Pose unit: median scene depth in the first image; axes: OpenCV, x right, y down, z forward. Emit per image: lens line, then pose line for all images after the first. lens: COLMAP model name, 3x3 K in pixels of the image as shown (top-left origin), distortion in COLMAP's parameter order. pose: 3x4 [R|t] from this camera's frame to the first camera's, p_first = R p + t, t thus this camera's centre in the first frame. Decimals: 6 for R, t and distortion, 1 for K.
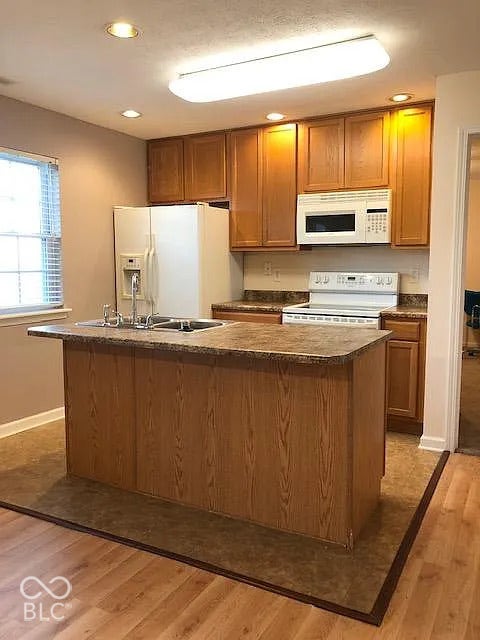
lens RADIAL K [[522.1, 0, 240.0], [0, 522.1, 320.0], [0, 0, 1]] dist [0.065766, -0.145490]
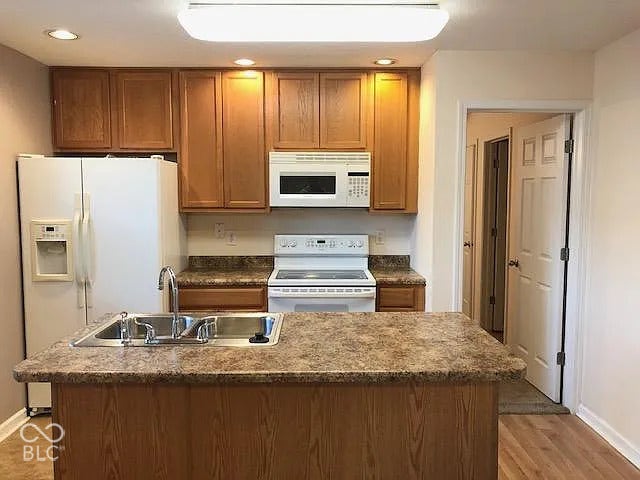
lens RADIAL K [[522.1, 0, 320.0], [0, 522.1, 240.0], [0, 0, 1]] dist [0.065766, -0.145490]
pose [[0.869443, -0.042402, 0.492211, -0.262394], [0.054389, 0.998469, -0.010059, -0.075416], [-0.491031, 0.035517, 0.870418, 0.187721]]
